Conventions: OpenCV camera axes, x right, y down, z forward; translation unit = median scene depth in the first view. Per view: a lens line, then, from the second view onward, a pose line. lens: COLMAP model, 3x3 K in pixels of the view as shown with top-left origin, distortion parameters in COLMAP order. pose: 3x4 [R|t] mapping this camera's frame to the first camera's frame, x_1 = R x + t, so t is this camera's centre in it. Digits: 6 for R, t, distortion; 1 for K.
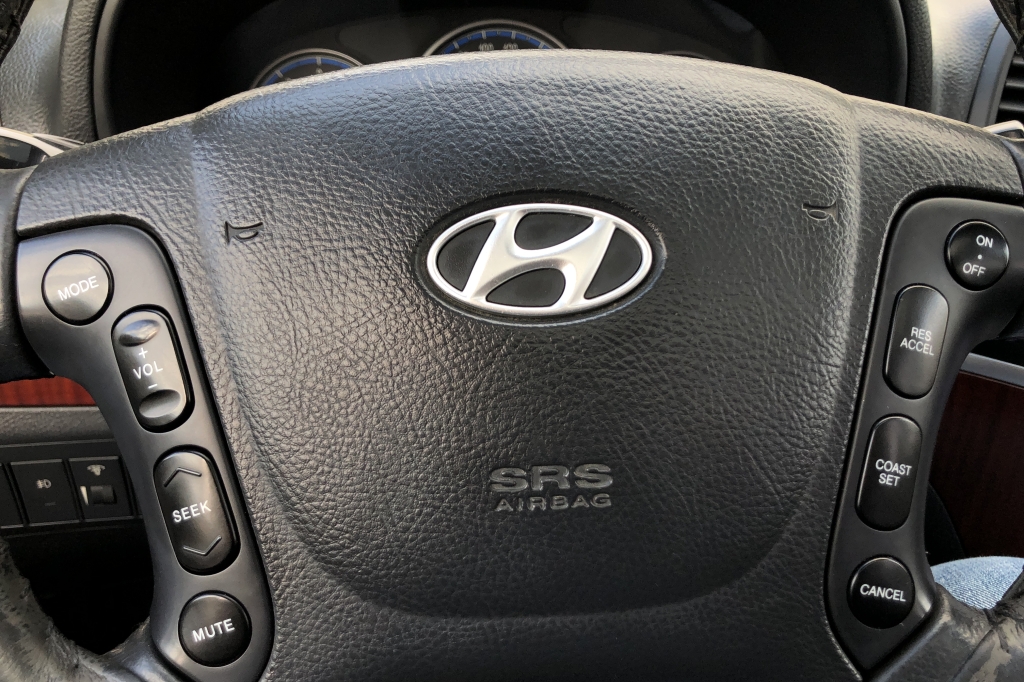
lens RADIAL K [[812.0, 0, 506.5], [0, 812.0, 338.1], [0, 0, 1]] dist [0.049255, -0.064496]
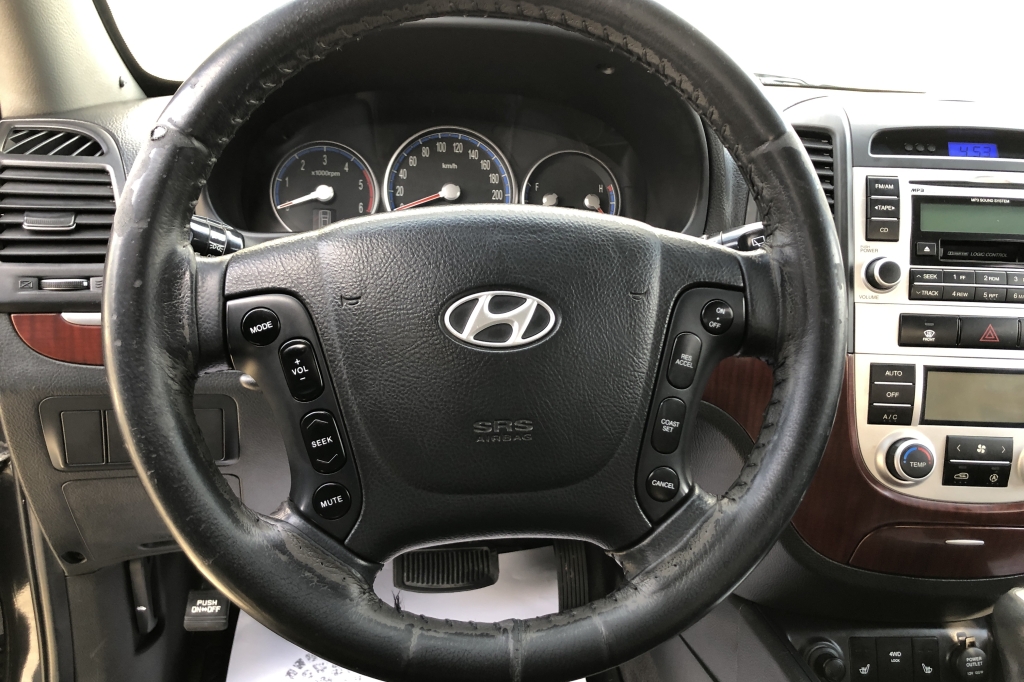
lens RADIAL K [[812.0, 0, 511.4], [0, 812.0, 334.5], [0, 0, 1]] dist [0.049255, -0.064496]
pose [[0.993745, 0.020602, 0.109755, -0.151022], [-0.024352, 0.999161, 0.032932, -0.124057], [-0.108984, -0.035399, 0.993413, -1.005505]]
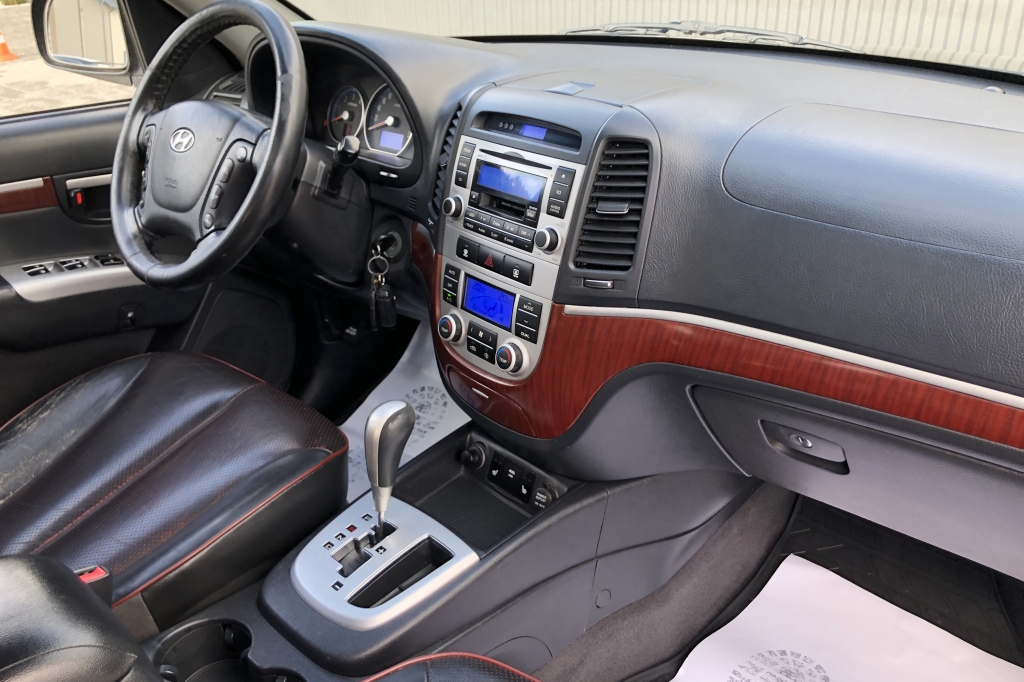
lens RADIAL K [[812.0, 0, 532.1], [0, 812.0, 346.1], [0, 0, 1]] dist [0.049255, -0.064496]
pose [[0.722072, 0.307410, -0.619767, 5.202361], [-0.161964, 0.946073, 0.280561, -0.942768], [0.672592, -0.102205, 0.732922, -1.374725]]
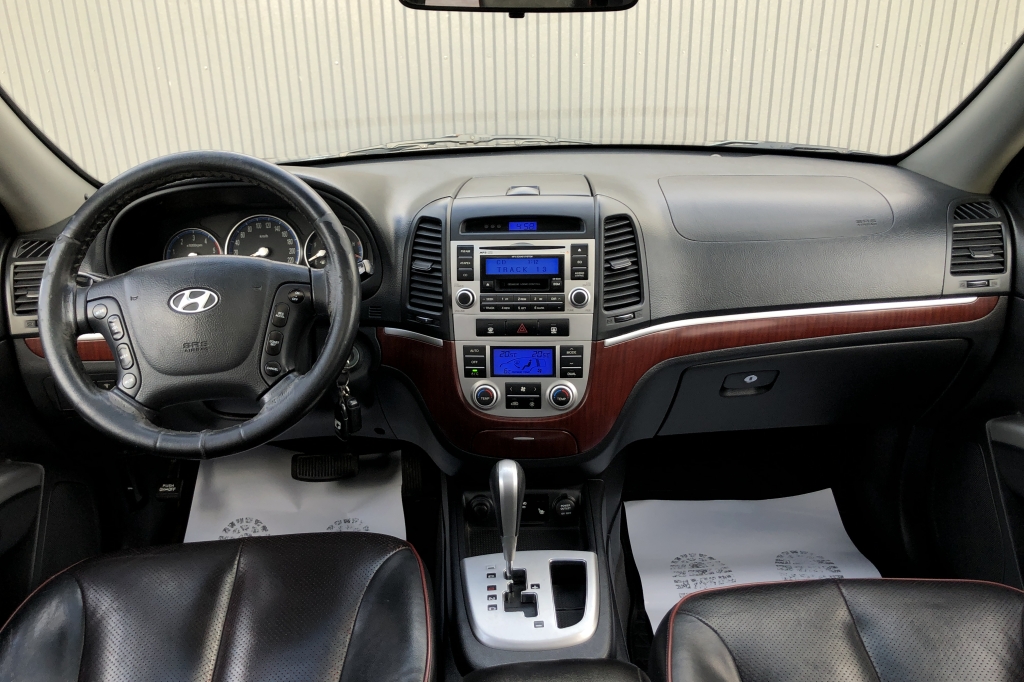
lens RADIAL K [[812.0, 0, 505.1], [0, 812.0, 334.3], [0, 0, 1]] dist [0.049255, -0.064496]
pose [[0.999808, -0.019464, 0.002373, 1.871471], [0.019057, 0.993069, 0.115975, -0.703454], [-0.004614, -0.115907, 0.993249, -3.878247]]
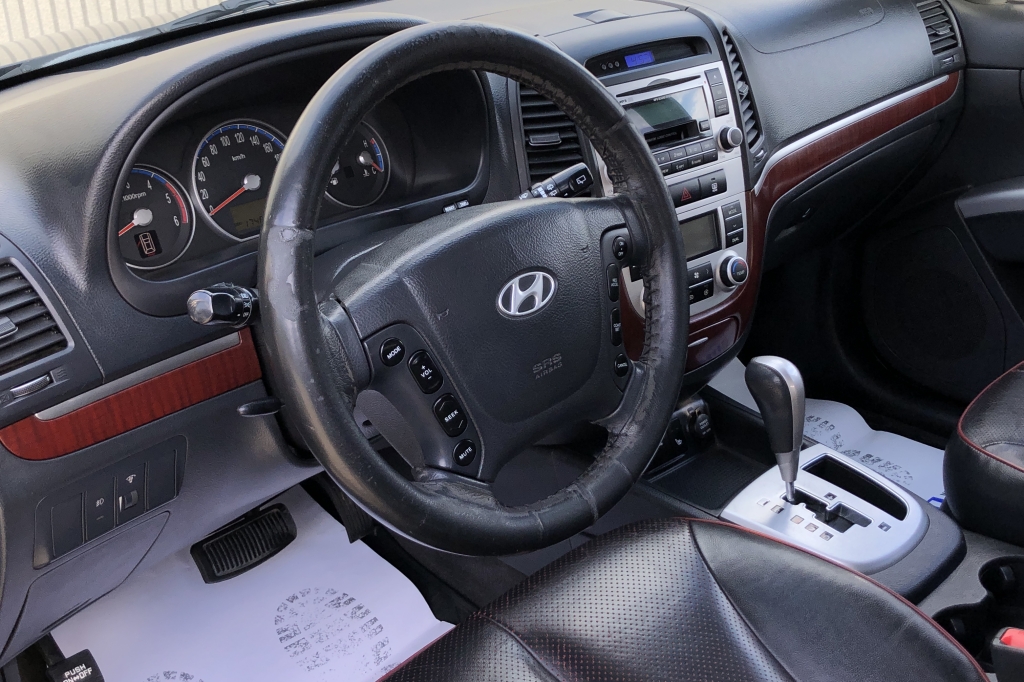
lens RADIAL K [[1060.4, 0, 486.2], [0, 1060.4, 344.0], [0, 0, 1]] dist [0.038282, 0.000000]
pose [[0.750942, -0.305653, 0.585374, -2.335805], [0.212406, 0.951126, 0.224148, -0.802450], [-0.625276, -0.043985, 0.779163, -1.867365]]
